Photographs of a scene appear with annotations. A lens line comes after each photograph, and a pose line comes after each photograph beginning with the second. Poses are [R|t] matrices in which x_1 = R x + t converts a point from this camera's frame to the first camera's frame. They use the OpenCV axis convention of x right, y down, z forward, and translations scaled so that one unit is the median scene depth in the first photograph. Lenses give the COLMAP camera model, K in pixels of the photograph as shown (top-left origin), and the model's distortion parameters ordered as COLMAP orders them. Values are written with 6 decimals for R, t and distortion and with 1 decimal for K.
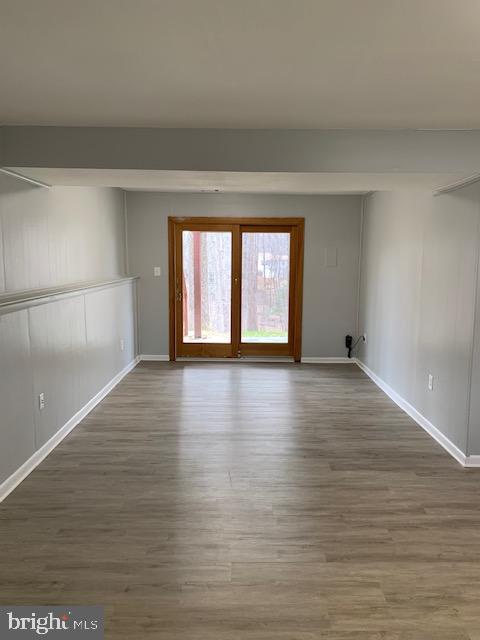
lens RADIAL K [[488.8, 0, 239.7], [0, 488.8, 319.6], [0, 0, 1]] dist [0.049482, -0.008907]
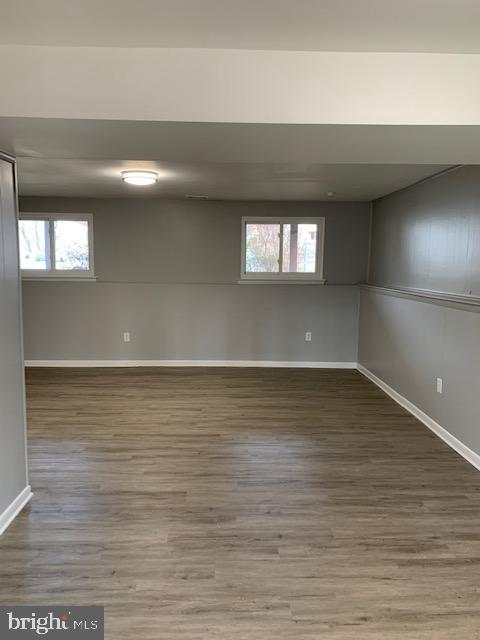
lens RADIAL K [[488.8, 0, 239.3], [0, 488.8, 319.7], [0, 0, 1]] dist [0.049482, -0.008907]
pose [[-0.998905, -0.010308, -0.045645, 0.148006], [-0.021213, 0.969201, 0.245356, -0.258812], [0.041710, 0.246055, -0.968358, 2.014269]]
